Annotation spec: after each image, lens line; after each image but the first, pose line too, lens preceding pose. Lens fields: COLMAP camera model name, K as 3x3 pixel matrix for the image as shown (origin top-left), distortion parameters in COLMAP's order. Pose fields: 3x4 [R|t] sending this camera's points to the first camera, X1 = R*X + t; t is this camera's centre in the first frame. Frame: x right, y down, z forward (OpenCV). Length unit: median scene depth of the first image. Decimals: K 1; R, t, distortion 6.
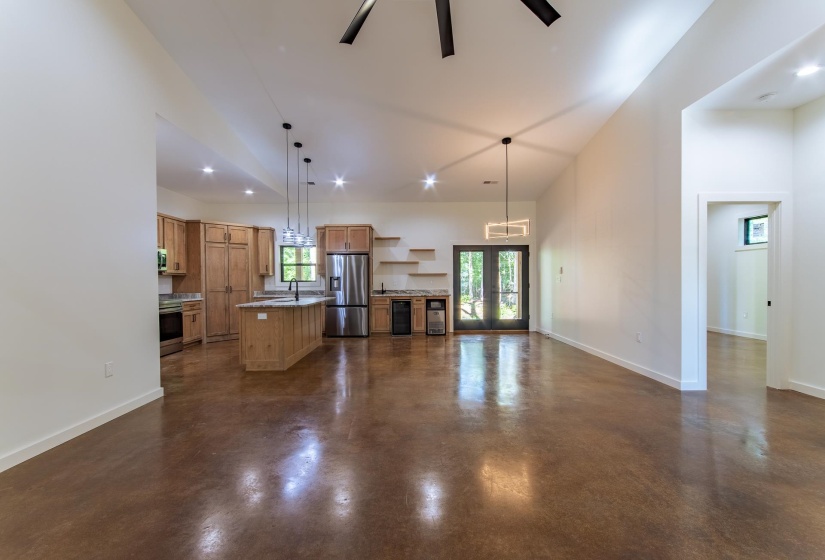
lens RADIAL K [[361.5, 0, 412.0], [0, 361.5, 284.6], [0, 0, 1]] dist [-0.000027, 0.000397]
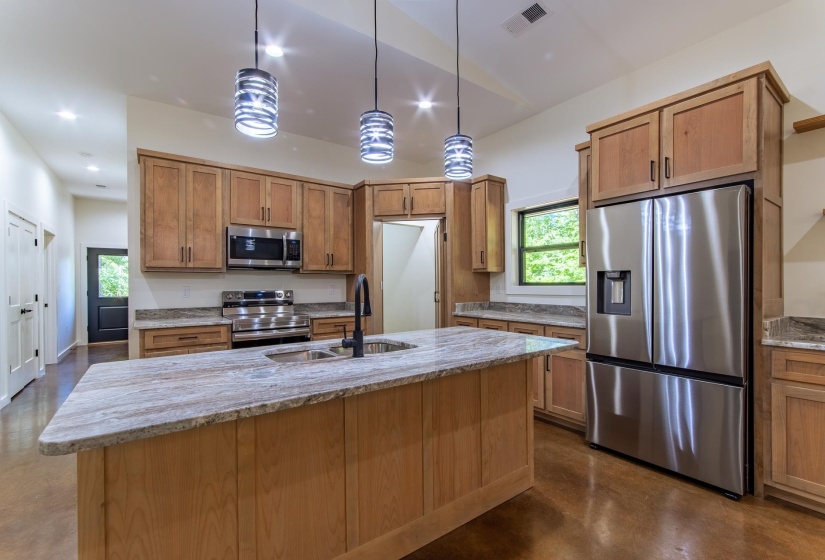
lens RADIAL K [[361.5, 0, 412.0], [0, 361.5, 284.6], [0, 0, 1]] dist [-0.000027, 0.000397]
pose [[0.583830, 0.005854, -0.811855, -0.051814], [-0.007406, 0.999971, 0.001884, -0.008291], [0.811842, 0.004913, 0.583857, 0.648986]]
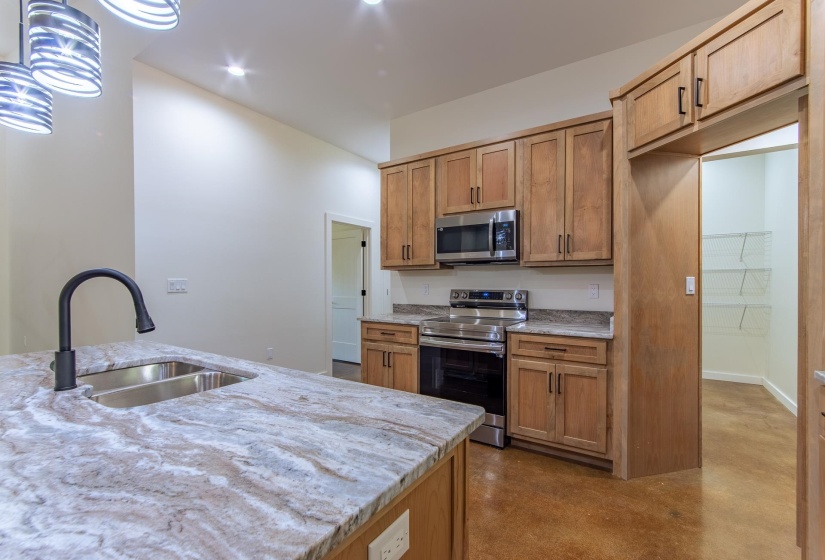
lens RADIAL K [[361.5, 0, 412.0], [0, 361.5, 284.6], [0, 0, 1]] dist [-0.000027, 0.000397]
pose [[-0.554564, 0.013371, -0.832033, -0.194843], [-0.003285, 0.999828, 0.018257, -0.010528], [0.832134, 0.012858, -0.554425, 0.935040]]
